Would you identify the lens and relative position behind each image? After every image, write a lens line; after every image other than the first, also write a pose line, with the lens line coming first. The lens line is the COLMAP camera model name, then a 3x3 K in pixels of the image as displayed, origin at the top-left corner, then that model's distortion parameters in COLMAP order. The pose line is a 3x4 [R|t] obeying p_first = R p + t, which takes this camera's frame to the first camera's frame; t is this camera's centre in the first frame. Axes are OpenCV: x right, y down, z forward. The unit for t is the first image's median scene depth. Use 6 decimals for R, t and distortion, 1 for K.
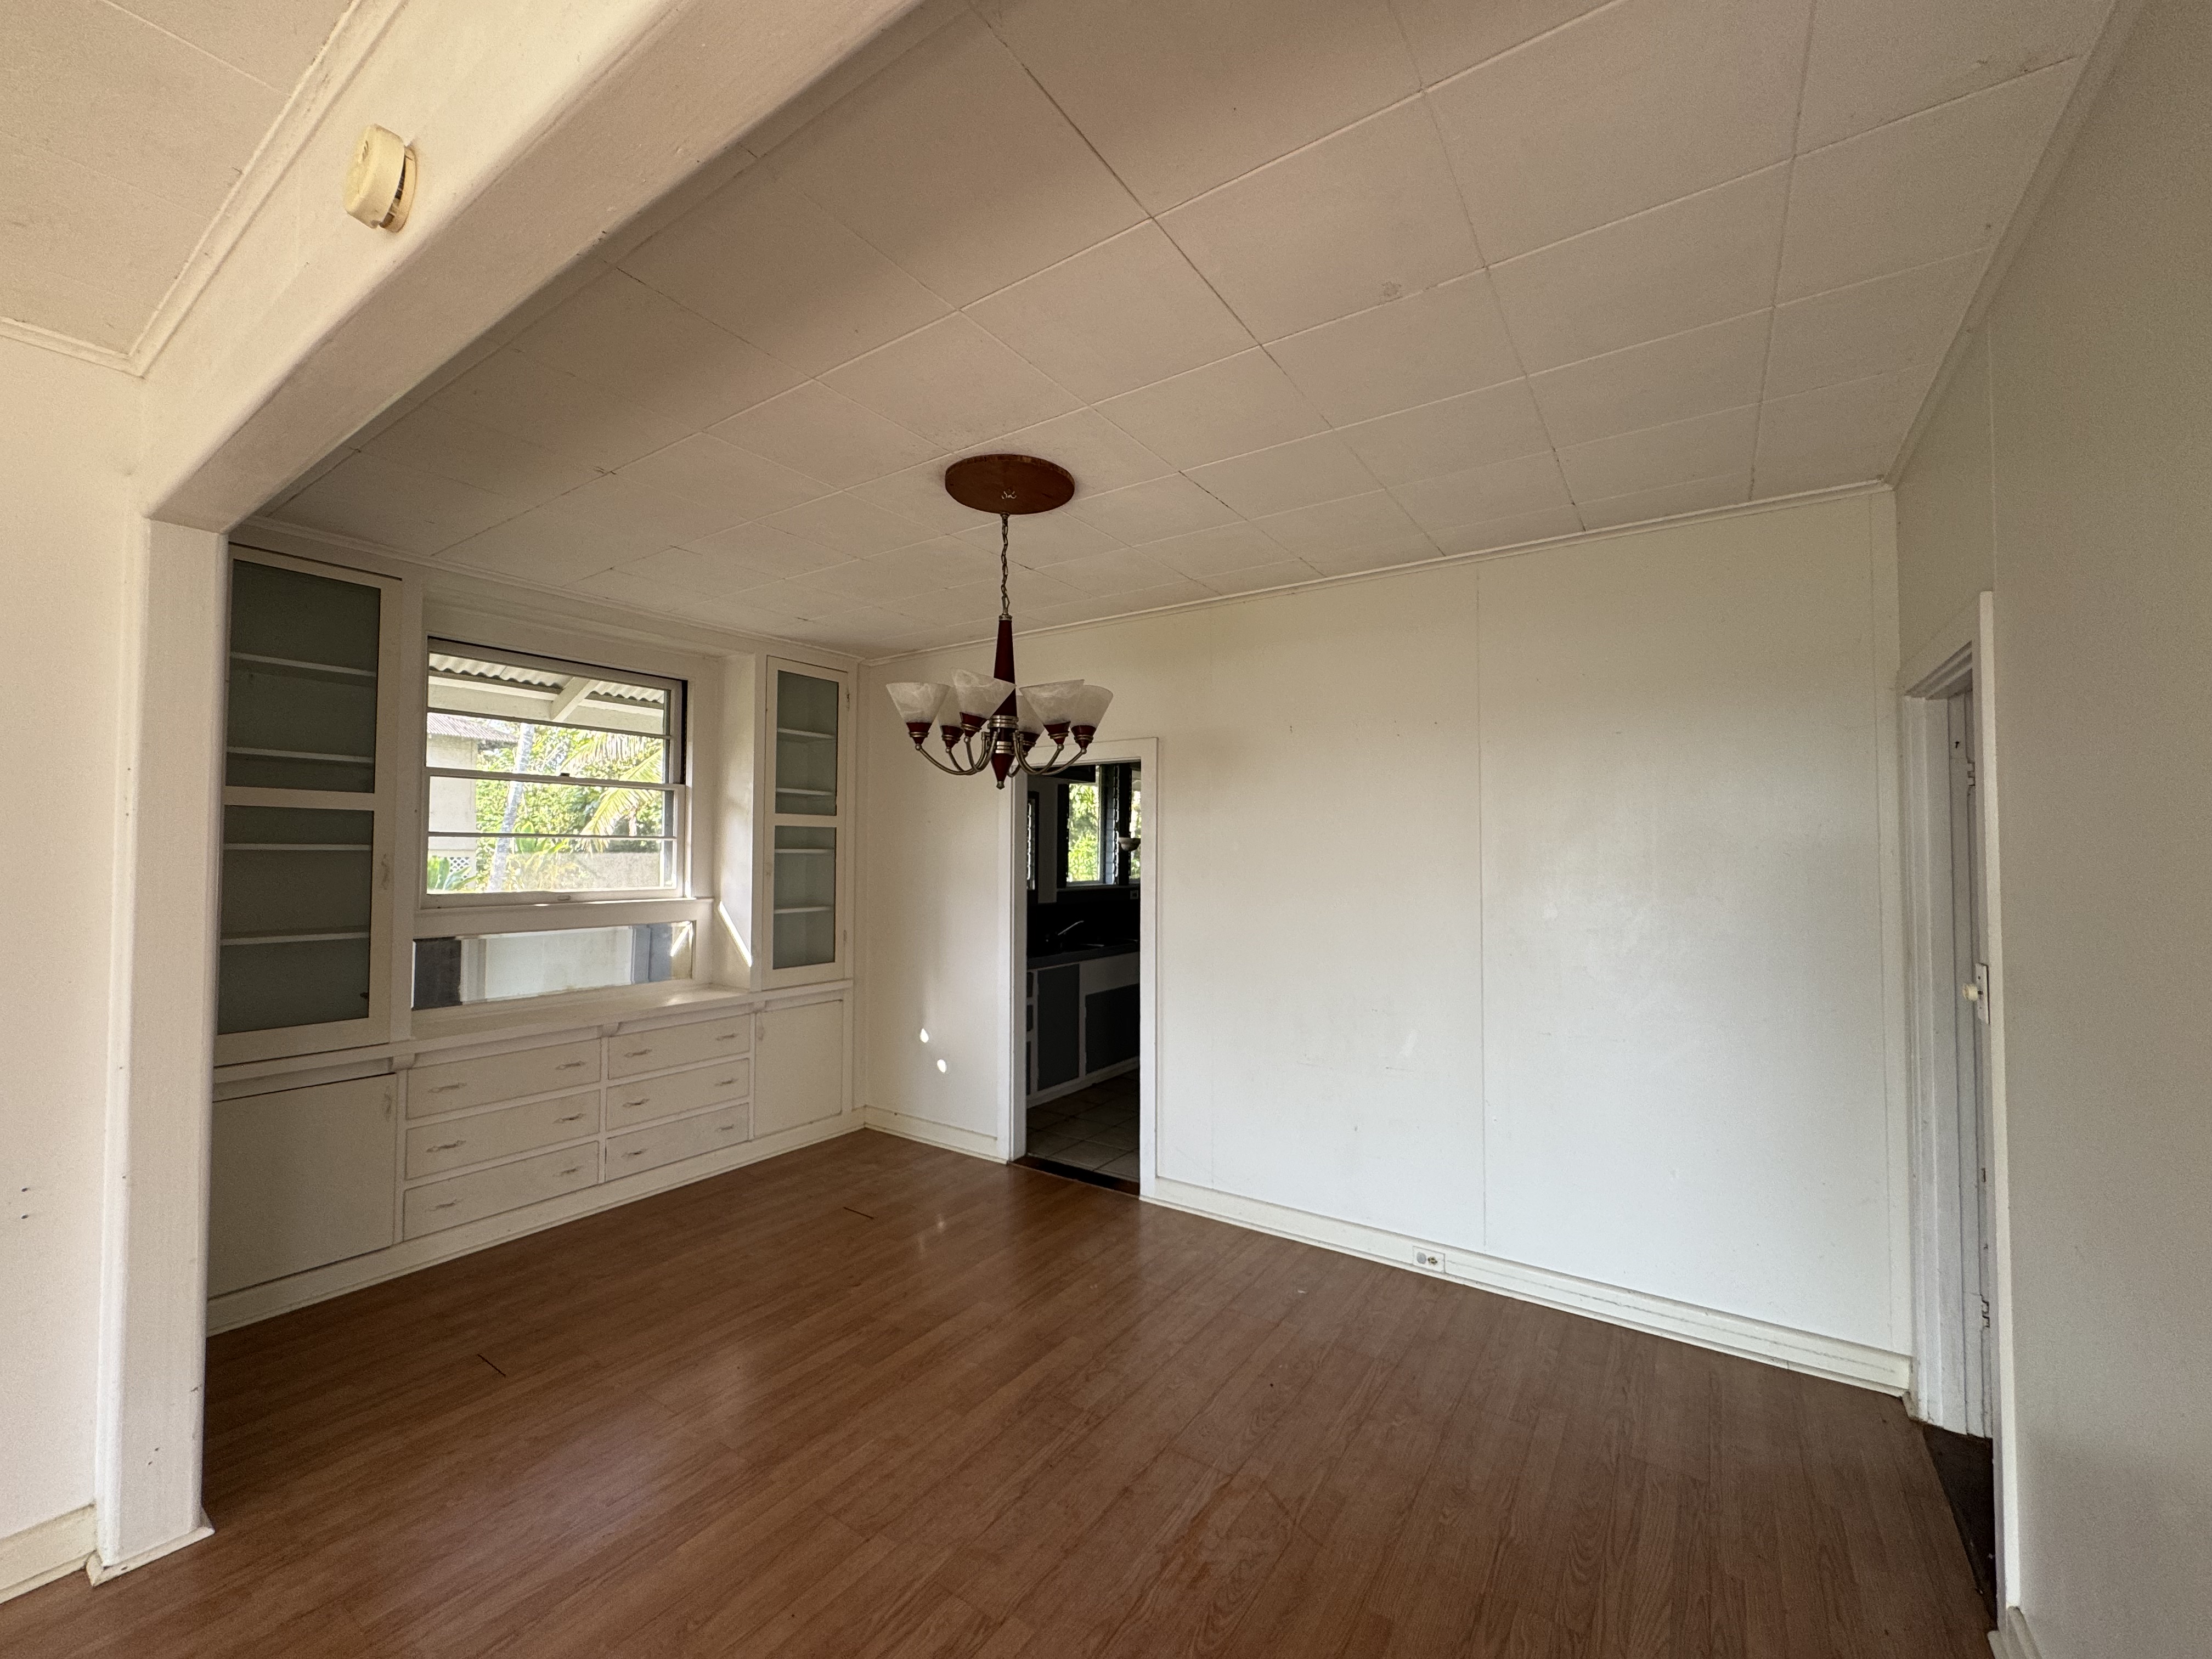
lens RADIAL K [[884.3, 0, 1111.3], [0, 884.3, 829.2], [0, 0, 1]] dist [0.002487, 0.000108]
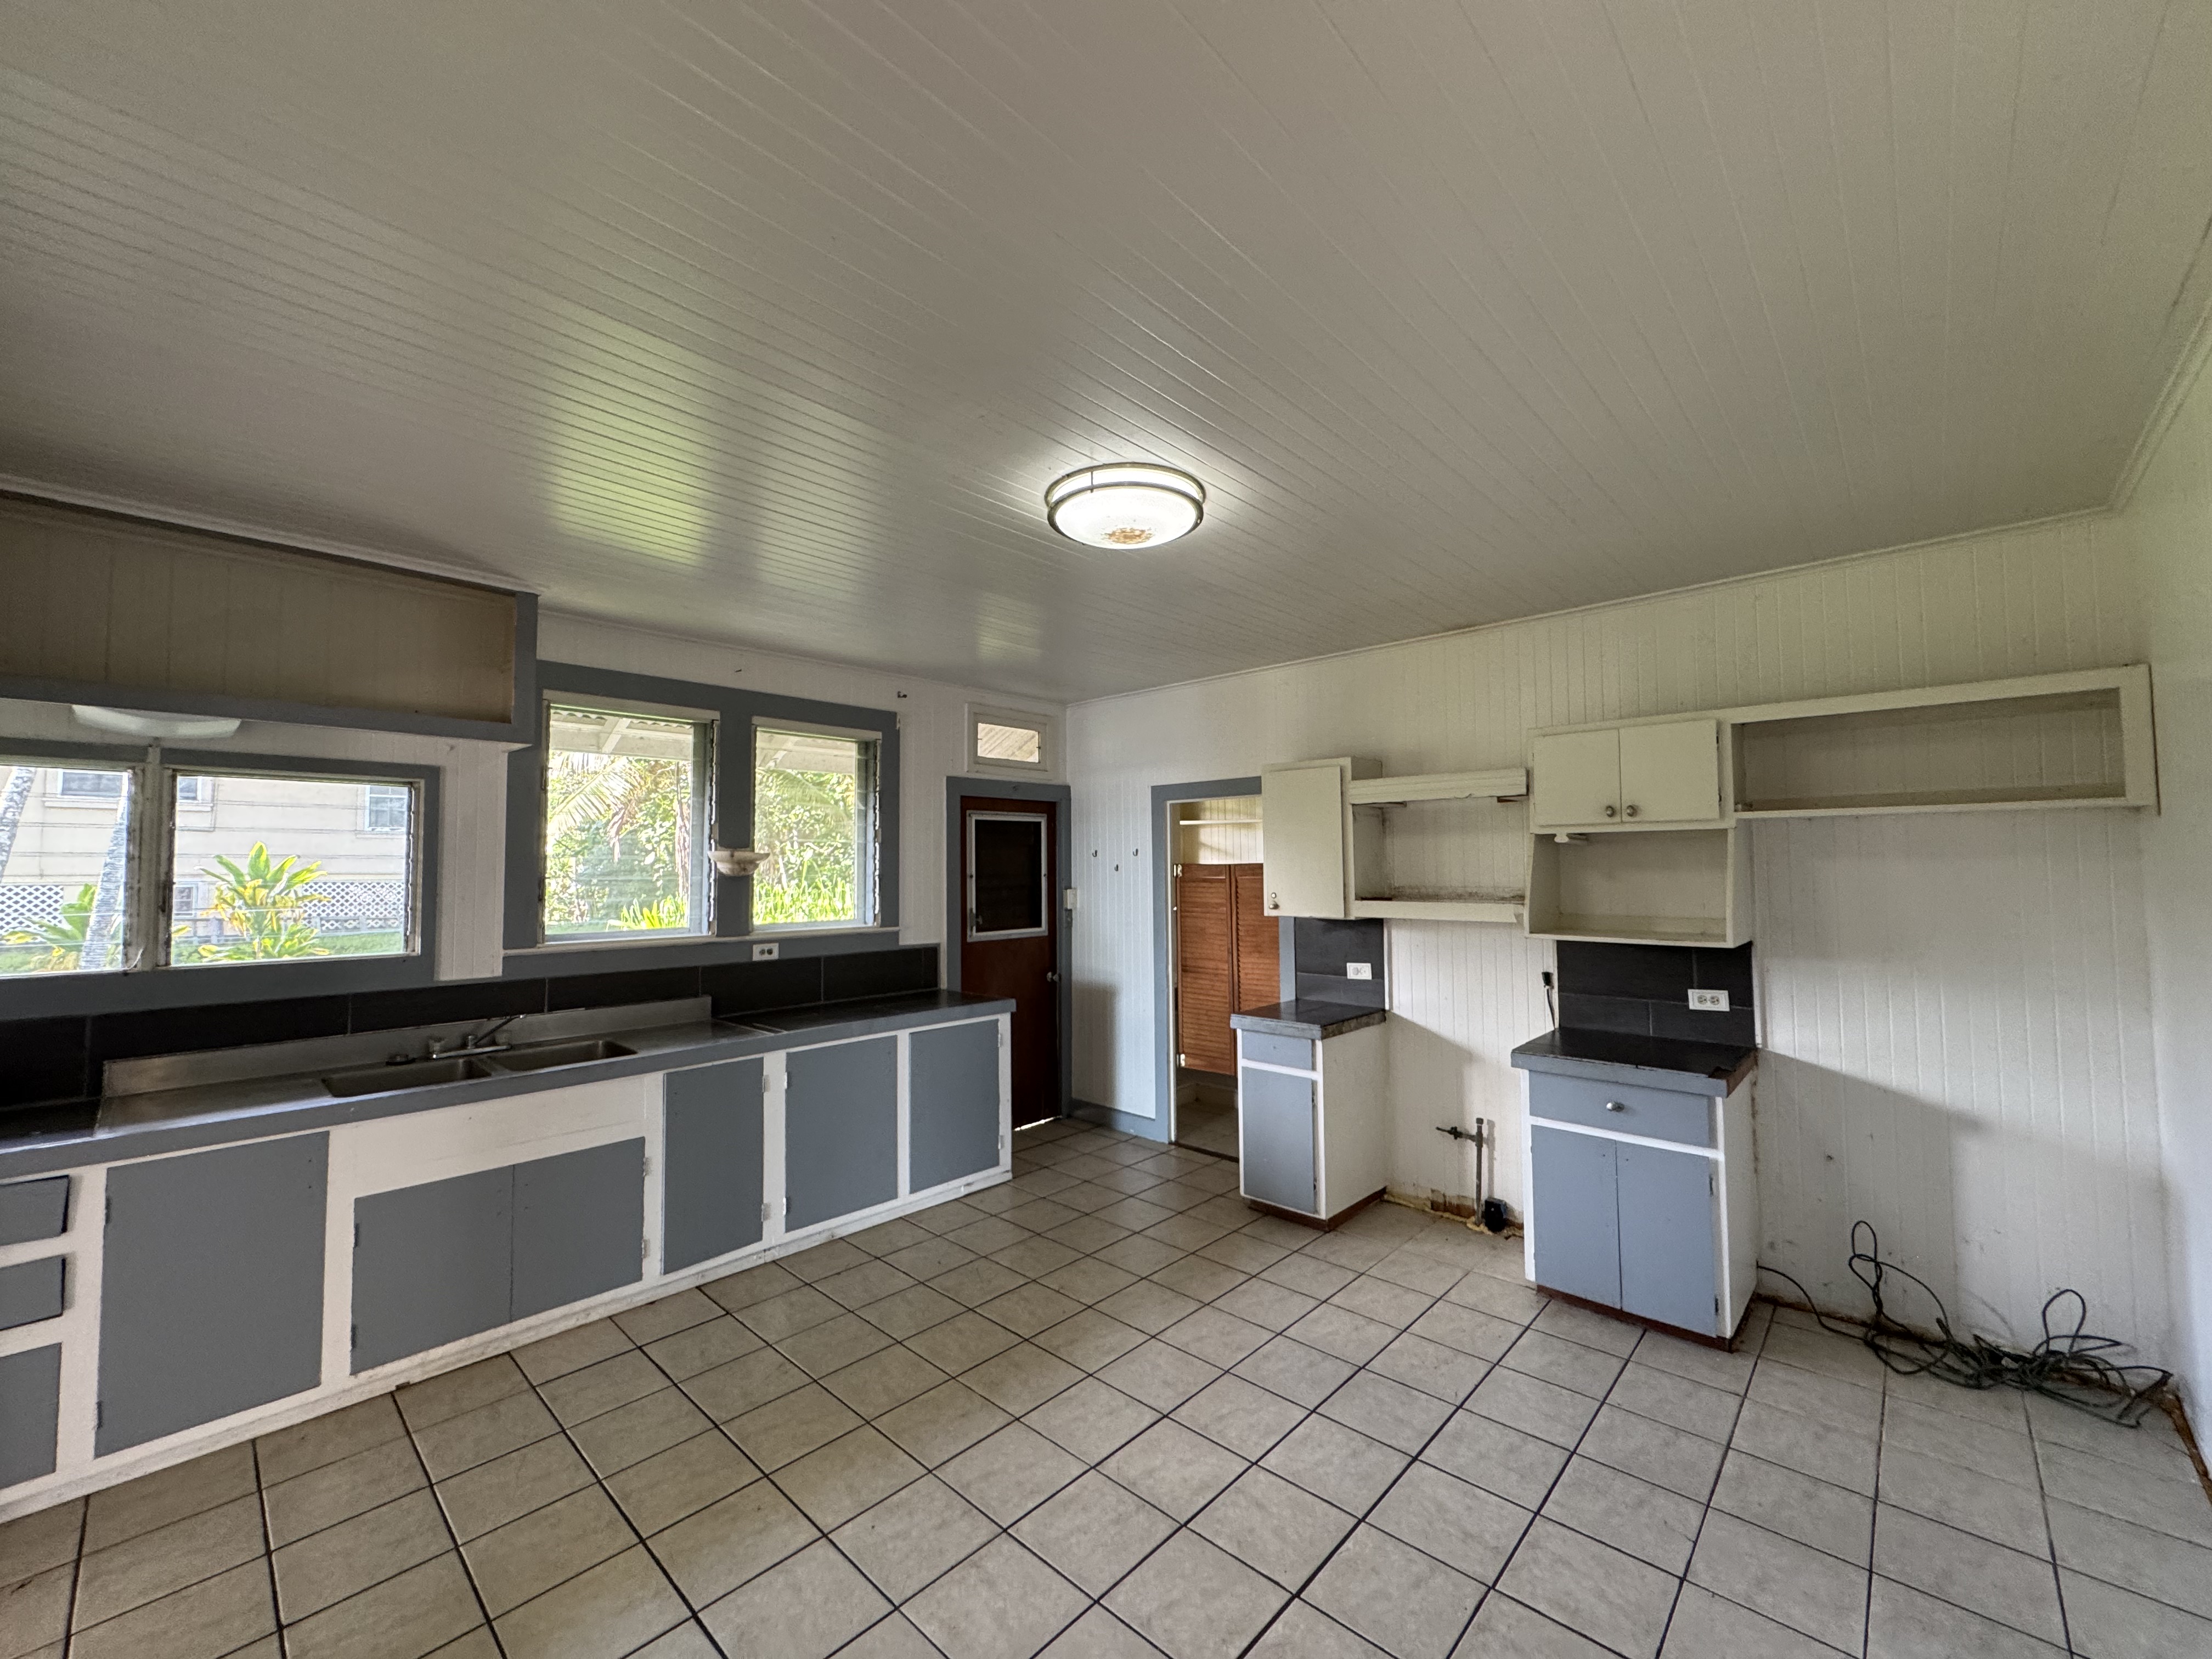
lens RADIAL K [[884.3, 0, 1099.5], [0, 884.3, 831.8], [0, 0, 1]] dist [0.002487, 0.000108]
pose [[0.987785, -0.010305, -0.155481, 0.296703], [0.007725, 0.999822, -0.017191, 0.006539], [0.155630, 0.015780, 0.987689, 0.423178]]
